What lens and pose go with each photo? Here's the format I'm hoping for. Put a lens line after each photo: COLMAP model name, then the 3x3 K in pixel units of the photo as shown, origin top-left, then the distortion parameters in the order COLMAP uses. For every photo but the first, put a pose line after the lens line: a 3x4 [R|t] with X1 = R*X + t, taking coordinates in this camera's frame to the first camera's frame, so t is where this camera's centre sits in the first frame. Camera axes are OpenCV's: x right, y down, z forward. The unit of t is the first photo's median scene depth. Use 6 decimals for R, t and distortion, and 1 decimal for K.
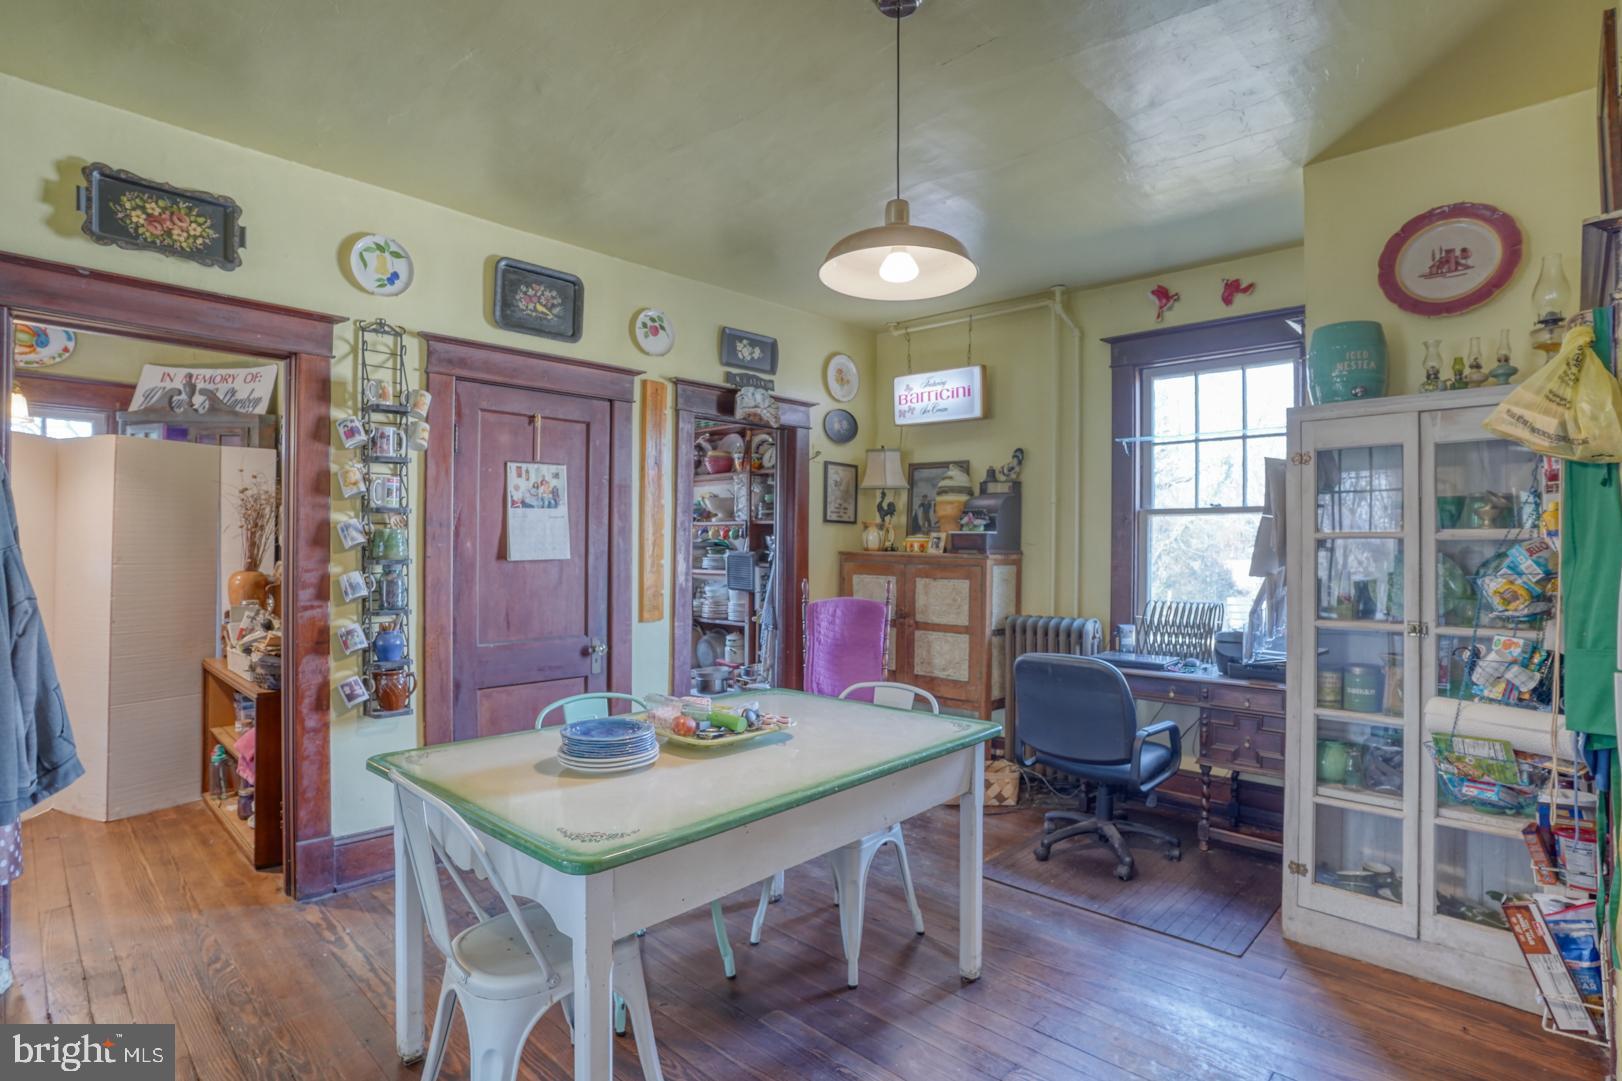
lens RADIAL K [[822.1, 0, 851.1], [0, 822.1, 550.1], [0, 0, 1]] dist [-0.044889, 0.018647]
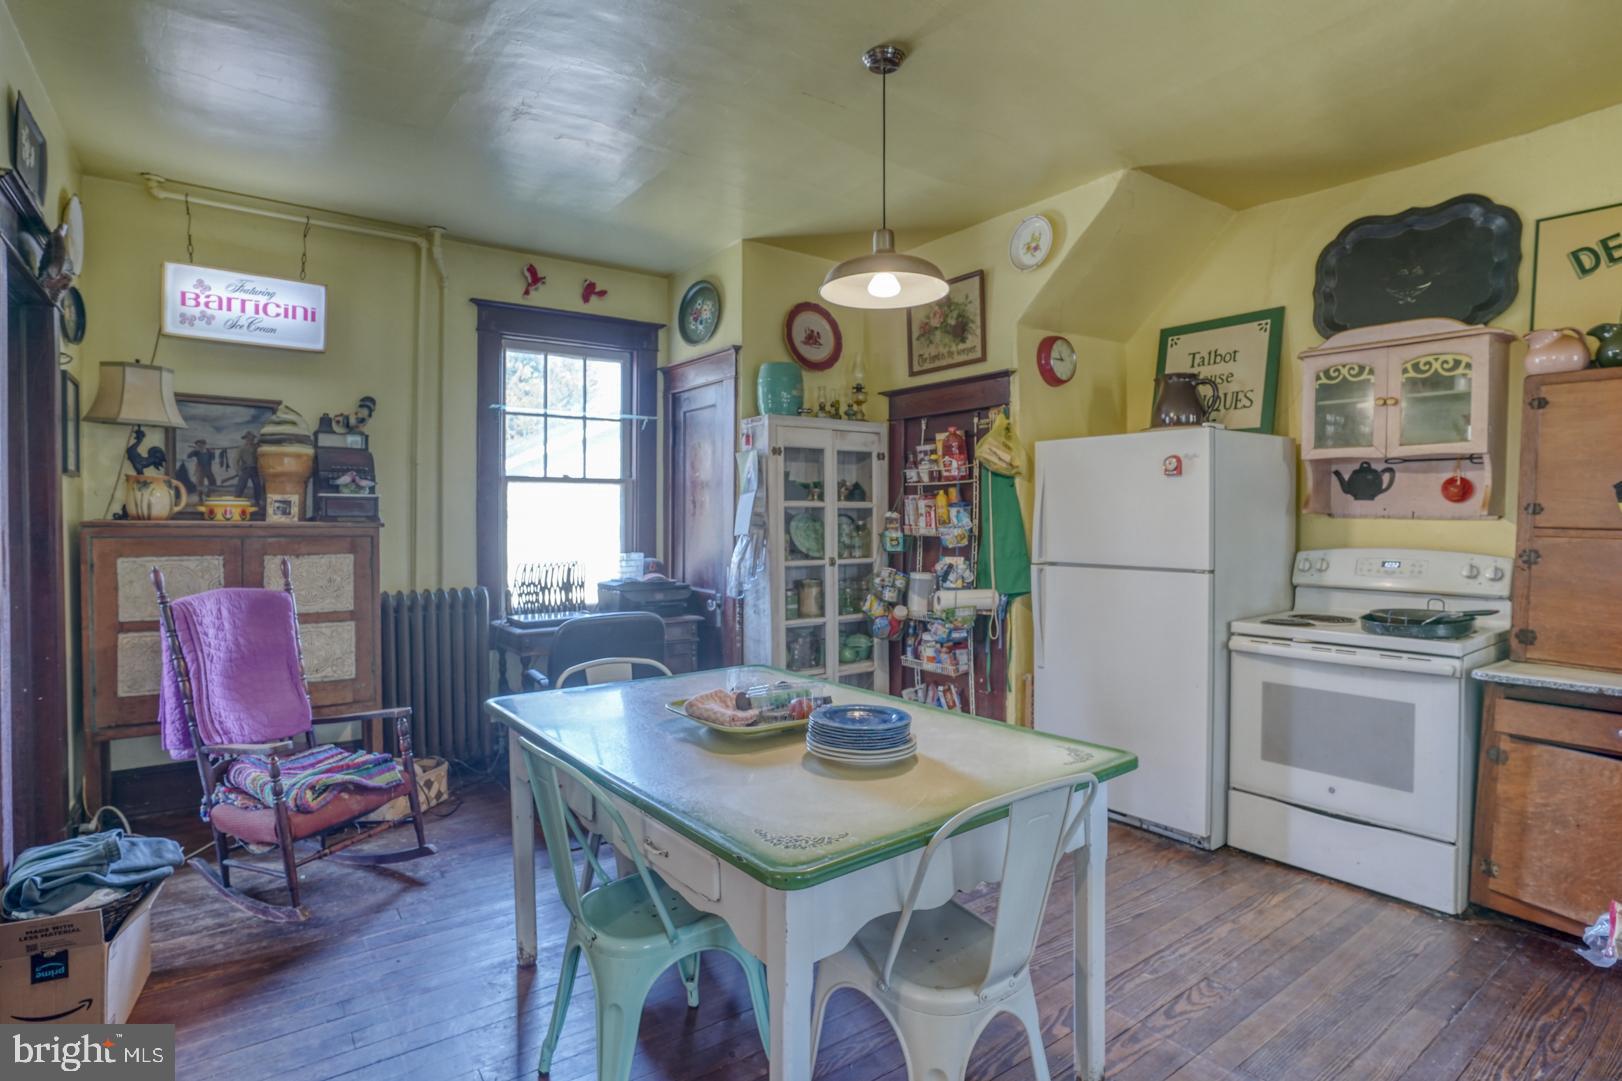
lens RADIAL K [[822.1, 0, 807.1], [0, 822.1, 536.9], [0, 0, 1]] dist [-0.044889, 0.018647]
pose [[0.224181, -0.032852, 0.973994, -0.544458], [0.004041, 0.999454, 0.032780, -0.004972], [-0.974539, -0.003413, 0.224191, 0.387068]]
